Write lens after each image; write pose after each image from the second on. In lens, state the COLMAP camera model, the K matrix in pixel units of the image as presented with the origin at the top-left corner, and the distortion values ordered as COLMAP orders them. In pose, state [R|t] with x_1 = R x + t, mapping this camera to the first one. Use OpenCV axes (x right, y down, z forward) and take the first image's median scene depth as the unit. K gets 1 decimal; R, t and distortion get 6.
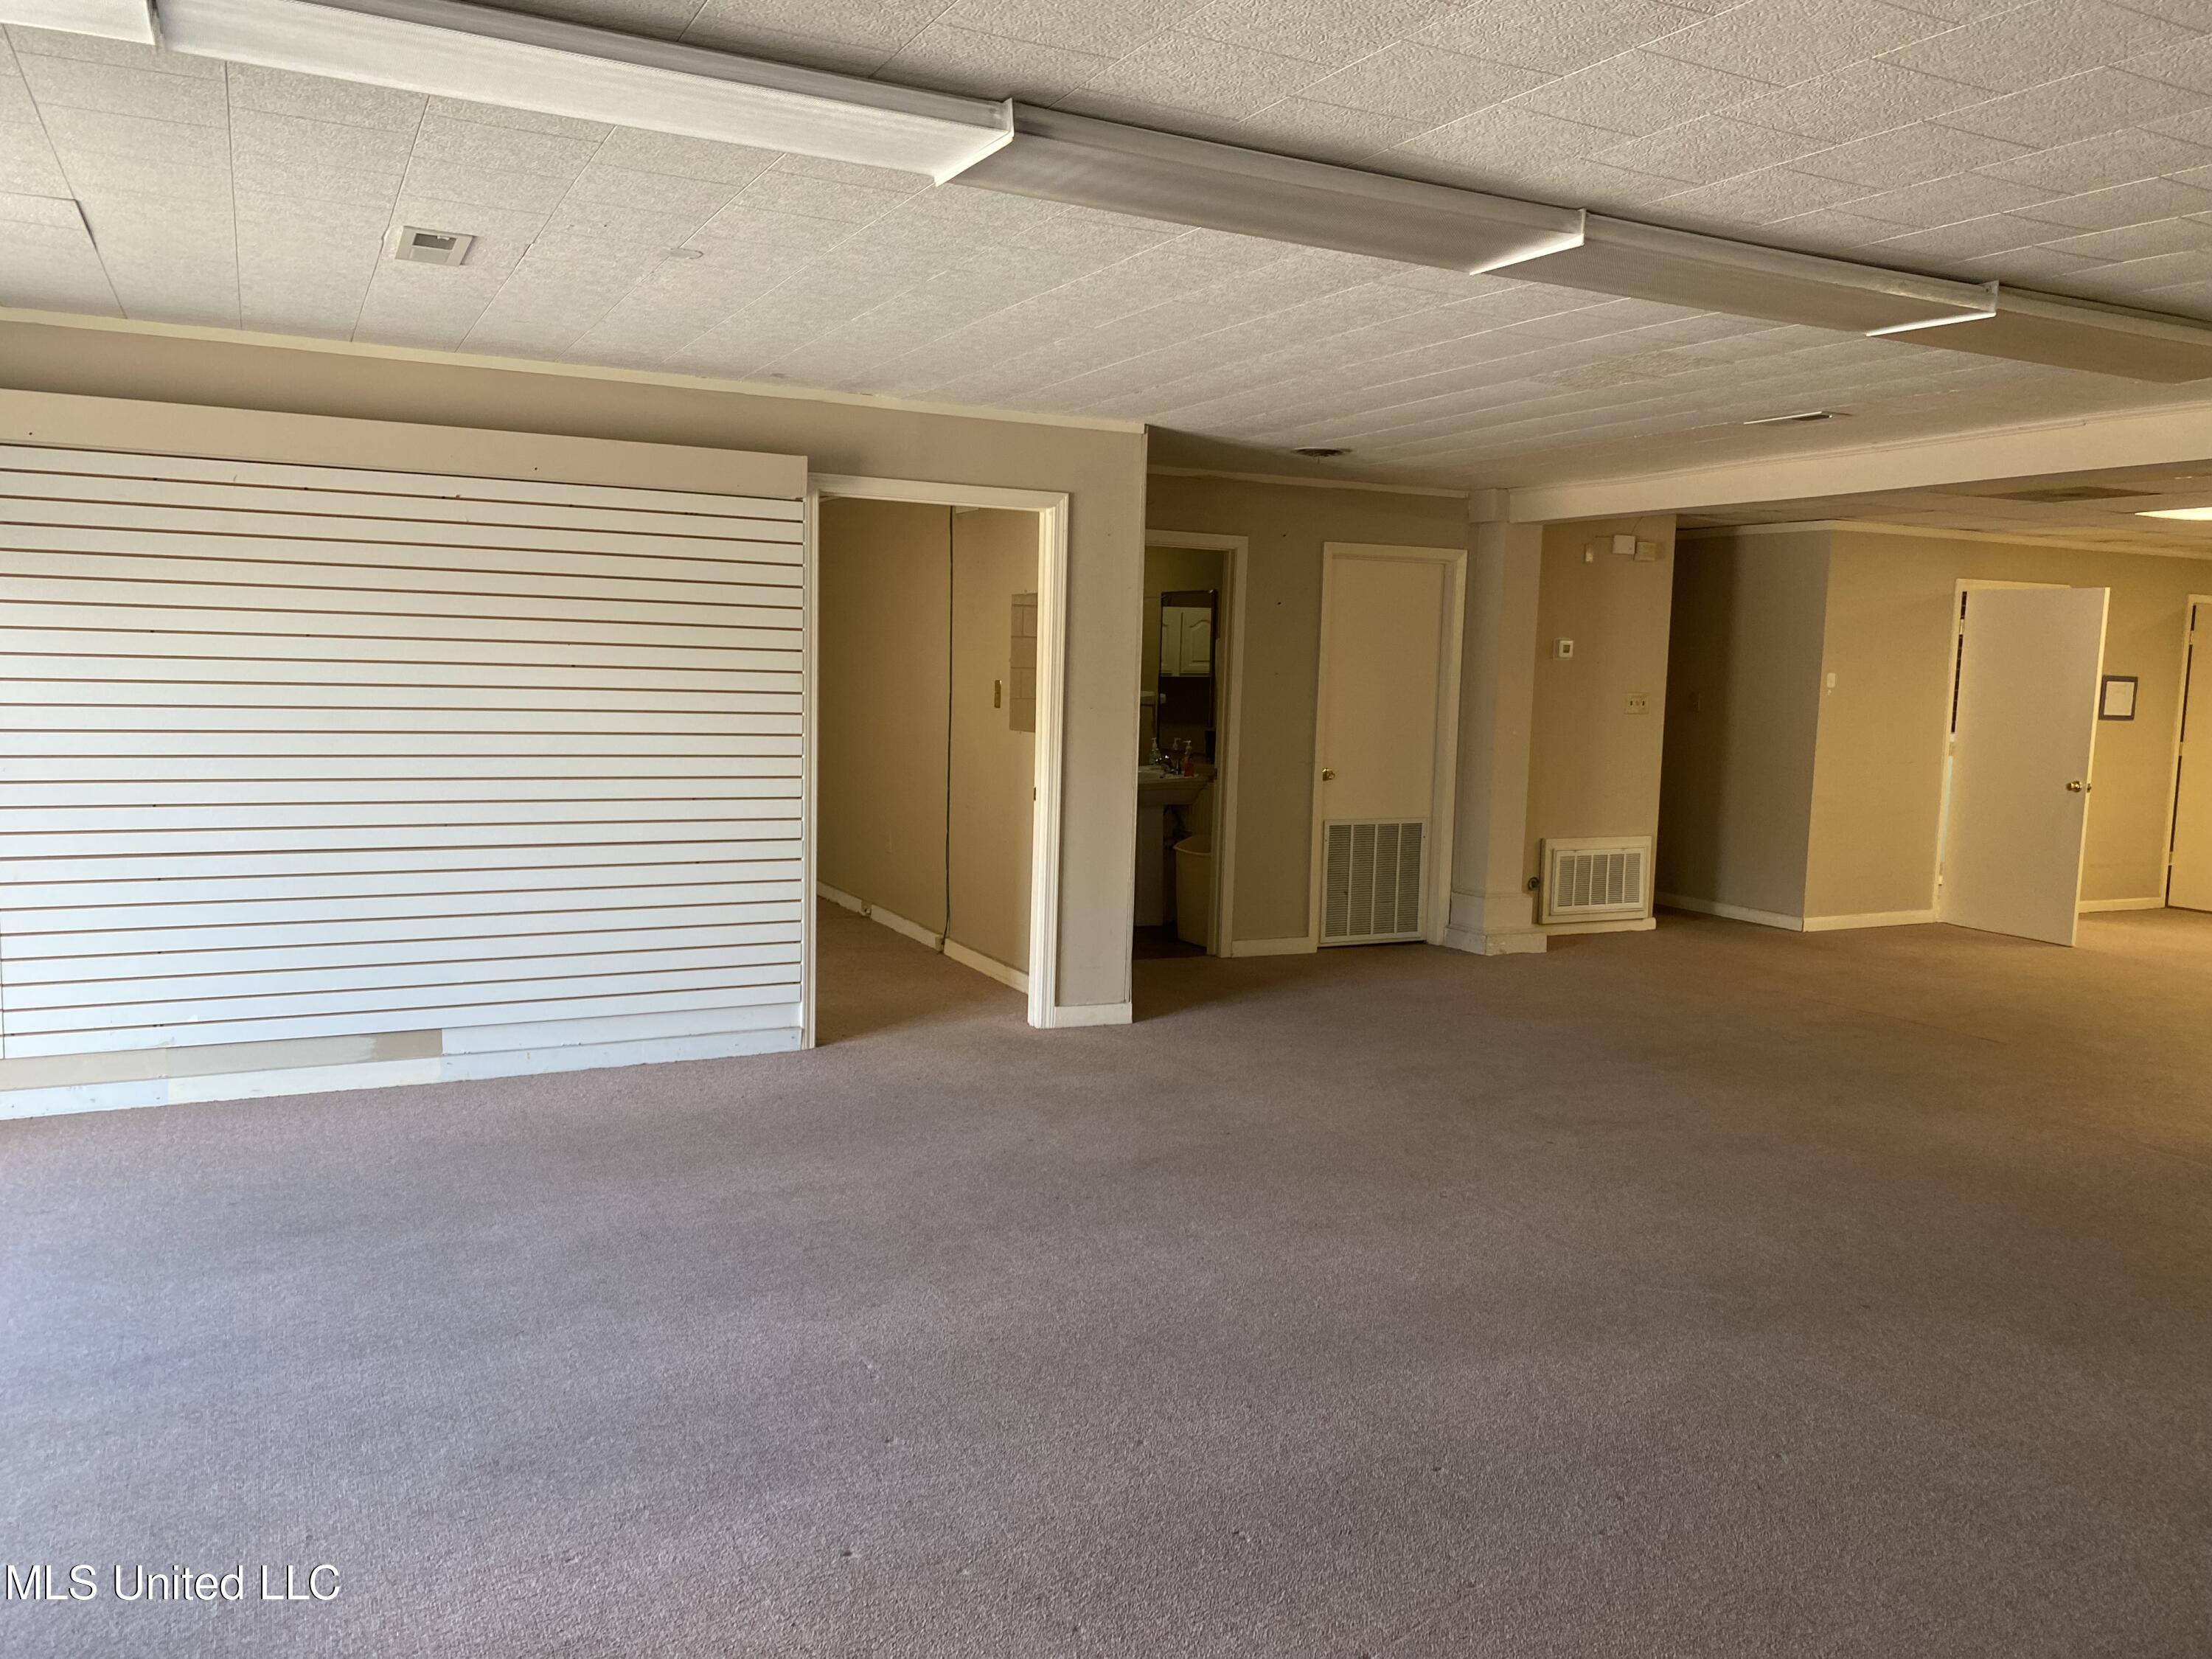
lens RADIAL K [[1689.6, 0, 1106.0], [0, 1689.6, 829.5], [0, 0, 1]] dist [0.005921, -0.006217]
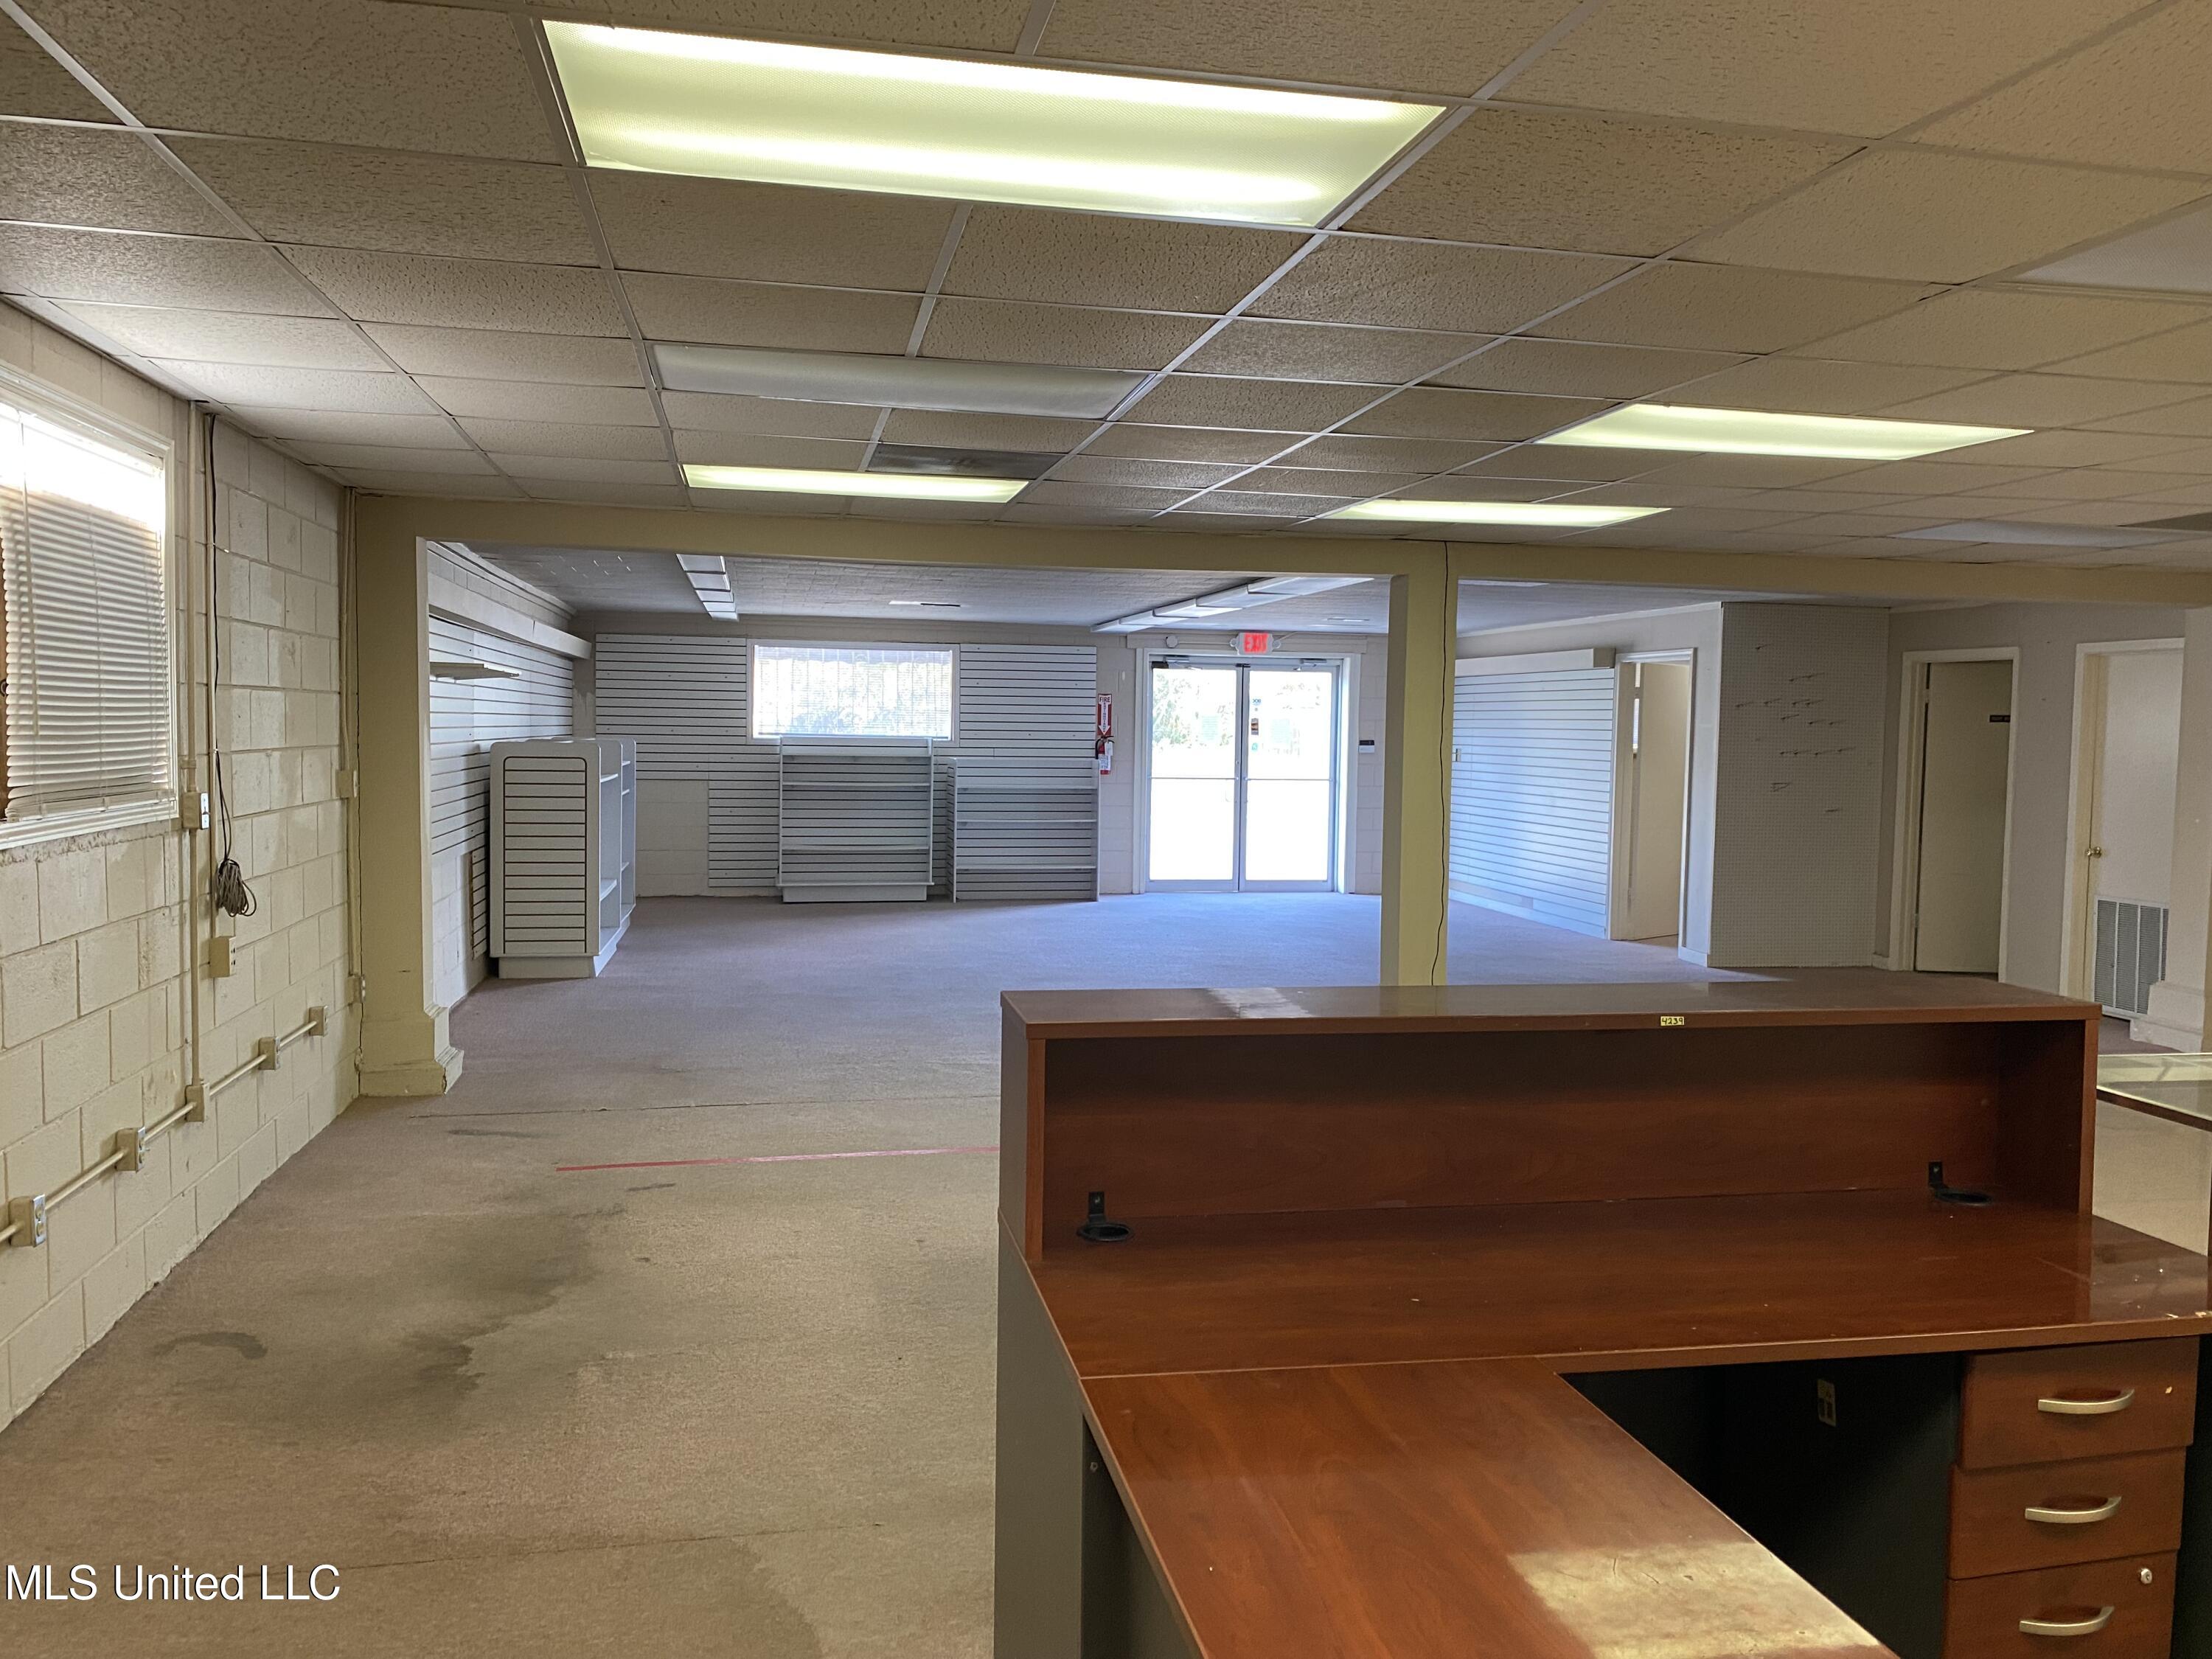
lens RADIAL K [[1693.7, 0, 1106.0], [0, 1693.7, 829.5], [0, 0, 1]] dist [0.017026, -0.004508]
pose [[-0.253053, 0.023720, -0.967161, 1.275704], [-0.131752, 0.989541, 0.058741, -0.025039], [0.958439, 0.142290, -0.247281, 0.608394]]
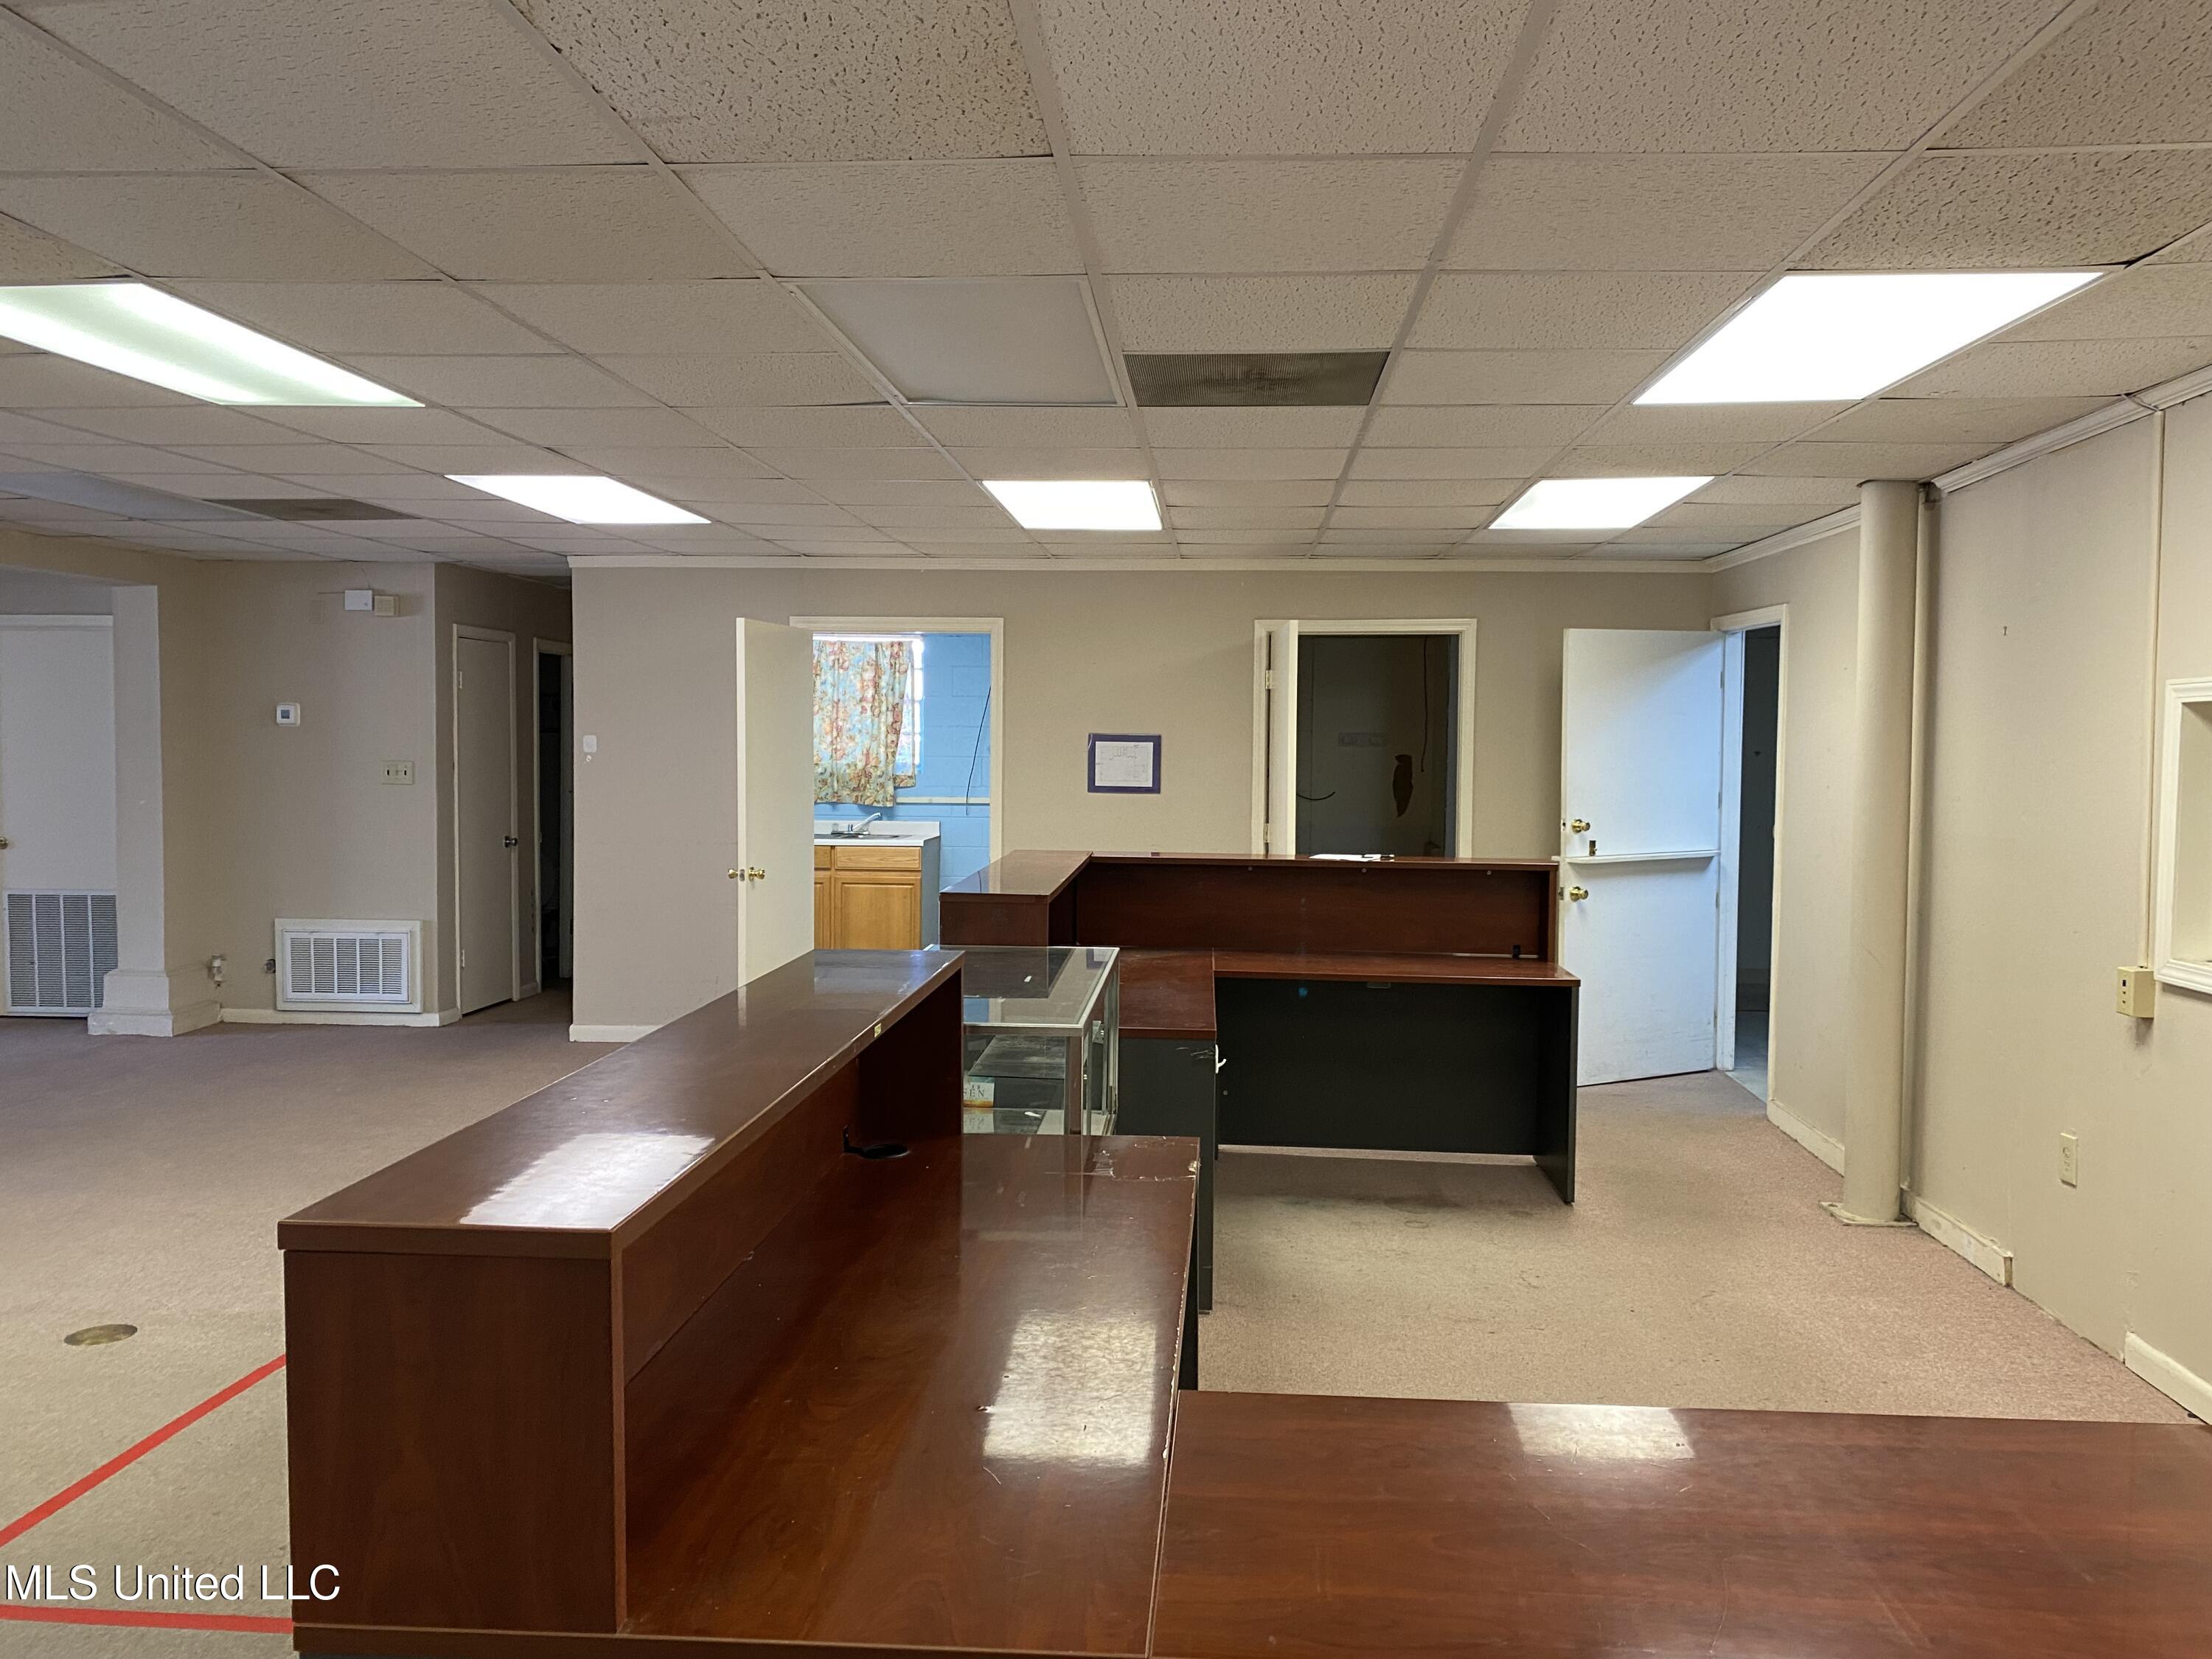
lens RADIAL K [[1693.7, 0, 1106.0], [0, 1693.7, 829.5], [0, 0, 1]] dist [0.017026, -0.004508]
pose [[0.868113, 0.004085, -0.496350, 1.135820], [-0.037985, 0.997581, -0.058226, -0.006150], [0.494911, 0.069401, 0.866168, 0.418281]]
